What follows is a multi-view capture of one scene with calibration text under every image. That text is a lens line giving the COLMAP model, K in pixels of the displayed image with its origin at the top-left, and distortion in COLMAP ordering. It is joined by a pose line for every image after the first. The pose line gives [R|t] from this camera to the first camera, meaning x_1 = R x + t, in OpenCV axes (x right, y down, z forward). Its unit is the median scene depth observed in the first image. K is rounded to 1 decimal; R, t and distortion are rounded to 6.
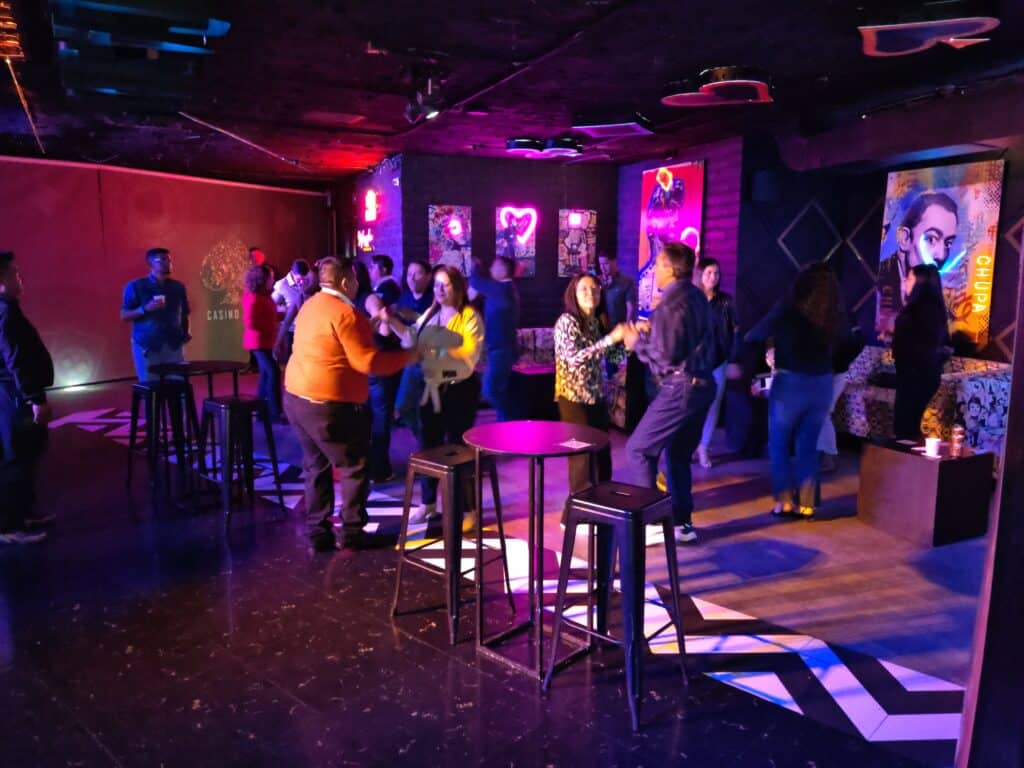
lens RADIAL K [[797.4, 0, 512.0], [0, 797.4, 384.0], [0, 0, 1]] dist [0.001657, -0.001486]
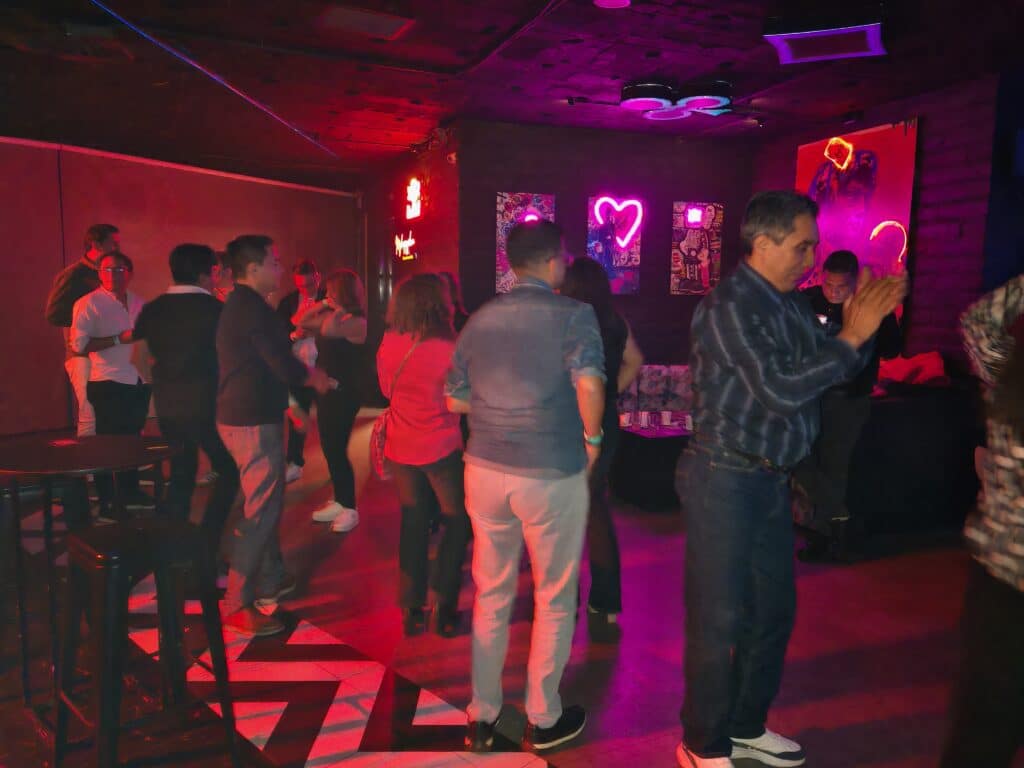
lens RADIAL K [[797.4, 0, 512.0], [0, 797.4, 384.0], [0, 0, 1]] dist [0.001657, -0.001486]
pose [[0.999250, 0.011656, -0.036922, -0.059687], [-0.012781, 0.999457, -0.030384, -0.030093], [0.036548, 0.030833, 0.998856, 0.281956]]
